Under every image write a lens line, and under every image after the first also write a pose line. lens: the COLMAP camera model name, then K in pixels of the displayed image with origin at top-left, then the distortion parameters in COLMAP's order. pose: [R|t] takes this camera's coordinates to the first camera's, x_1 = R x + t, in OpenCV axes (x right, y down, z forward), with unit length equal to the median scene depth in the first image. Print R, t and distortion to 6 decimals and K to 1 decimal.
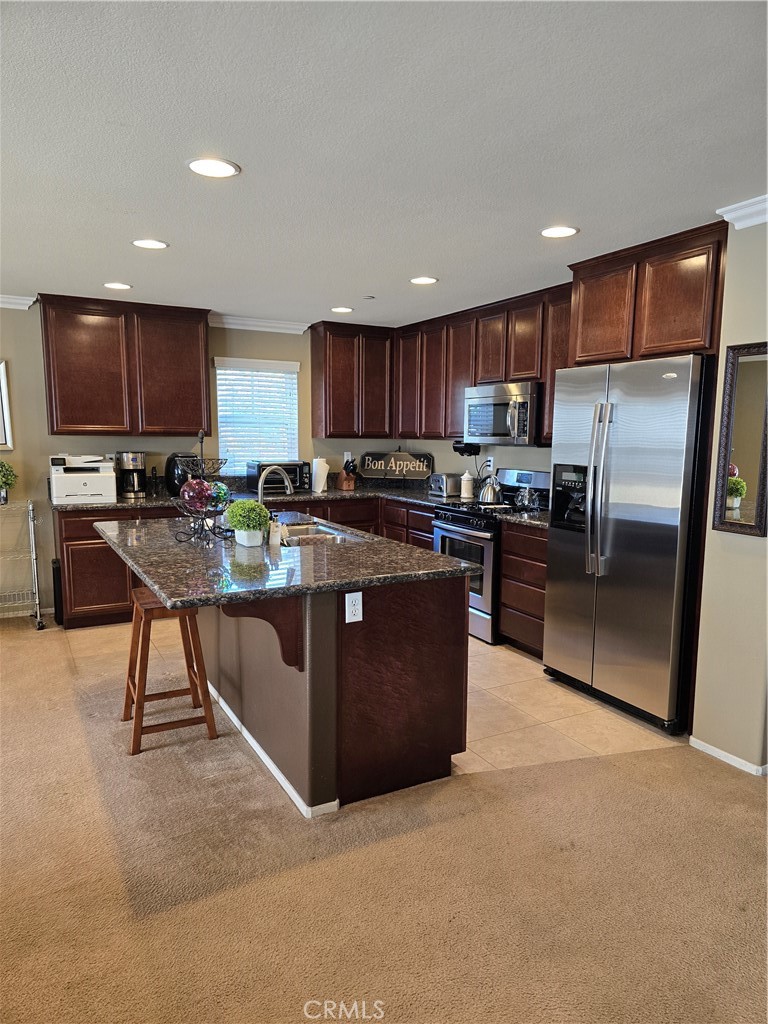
lens RADIAL K [[684.7, 0, 397.7], [0, 684.7, 515.3], [0, 0, 1]] dist [0.004459, -0.002419]
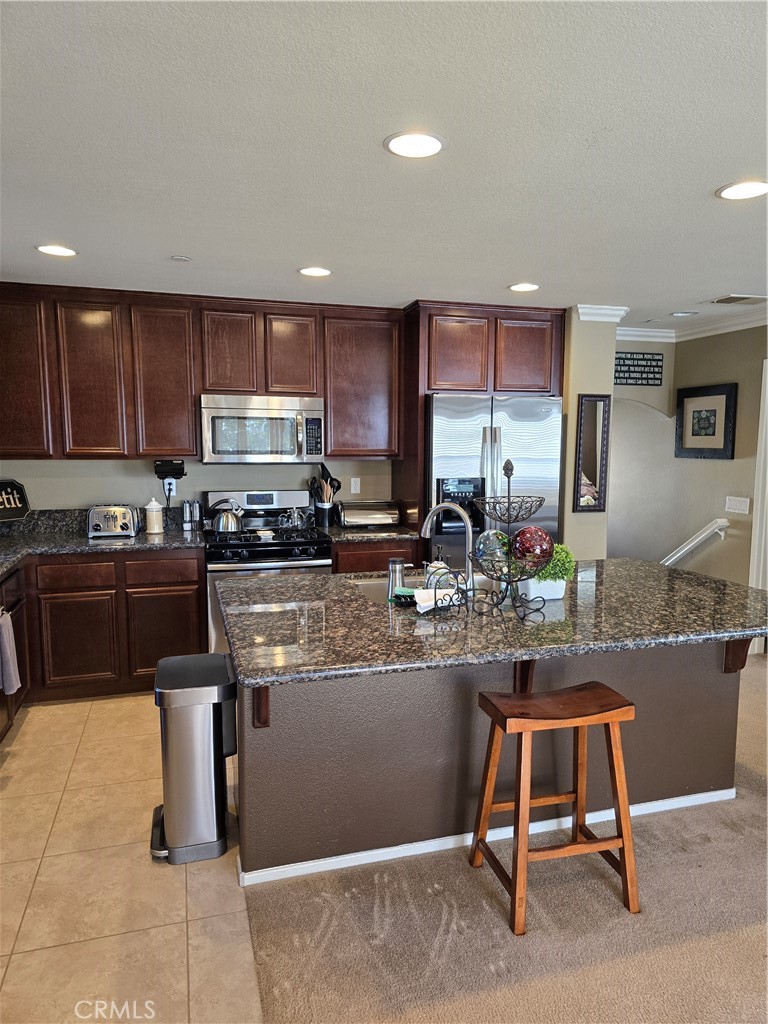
lens RADIAL K [[684.7, 0, 397.7], [0, 684.7, 515.3], [0, 0, 1]] dist [0.004459, -0.002419]
pose [[0.224511, -0.108858, 0.968372, -0.613185], [0.118559, 0.989410, 0.083736, -0.081734], [-0.967232, 0.096010, 0.235039, 0.583222]]
